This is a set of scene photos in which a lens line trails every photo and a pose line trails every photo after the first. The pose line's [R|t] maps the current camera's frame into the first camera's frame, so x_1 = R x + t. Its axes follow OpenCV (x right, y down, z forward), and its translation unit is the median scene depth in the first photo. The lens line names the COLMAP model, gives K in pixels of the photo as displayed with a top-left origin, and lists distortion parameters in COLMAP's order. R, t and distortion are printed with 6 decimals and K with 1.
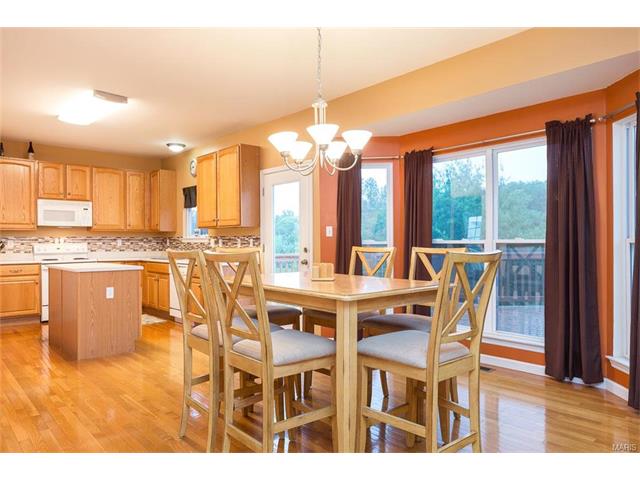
lens RADIAL K [[439.2, 0, 321.6], [0, 439.2, 244.6], [0, 0, 1]] dist [-0.005788, -0.006115]
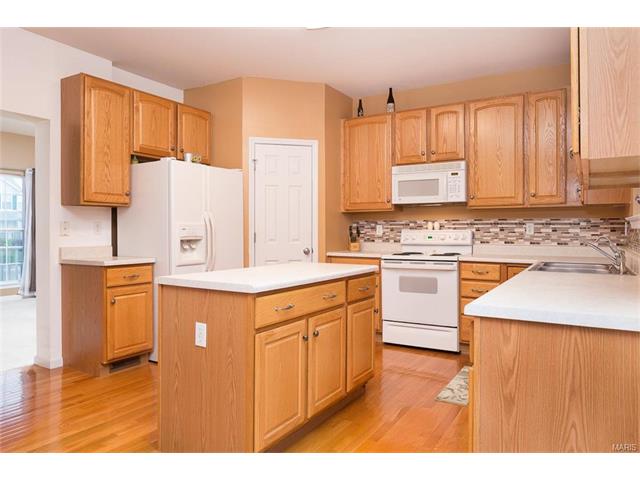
lens RADIAL K [[439.2, 0, 314.0], [0, 439.2, 234.6], [0, 0, 1]] dist [-0.005788, -0.006115]
pose [[0.269827, 0.013510, -0.962814, -0.001540], [-0.007378, 0.999901, 0.011963, -0.001944], [0.962881, 0.003876, 0.269900, 0.656920]]
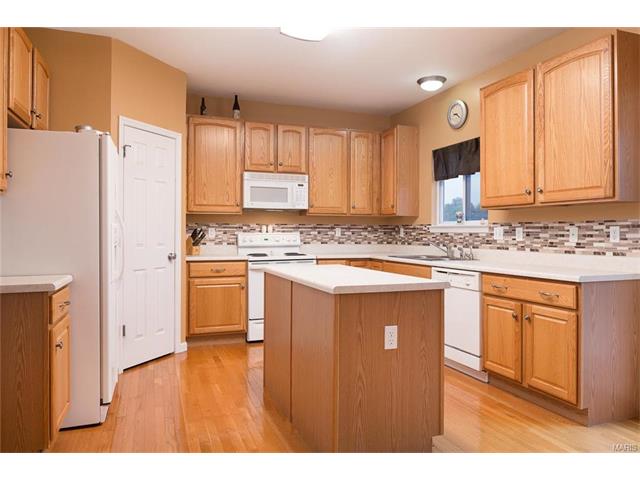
lens RADIAL K [[439.2, 0, 305.9], [0, 439.2, 231.1], [0, 0, 1]] dist [-0.005788, -0.006115]
pose [[0.921004, 0.006738, -0.389494, -0.254410], [-0.010073, 0.999928, -0.006521, -0.000924], [0.389422, 0.009929, 0.921006, 0.348090]]
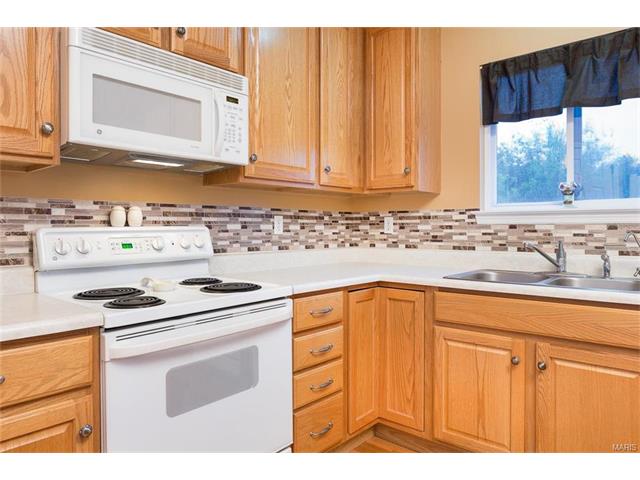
lens RADIAL K [[439.2, 0, 306.0], [0, 439.2, 228.2], [0, 0, 1]] dist [-0.005788, -0.006115]
pose [[0.995496, 0.000913, 0.094801, -0.527413], [-0.000528, 0.999992, -0.004078, -0.000534], [-0.094804, 0.004010, 0.995488, 0.739189]]
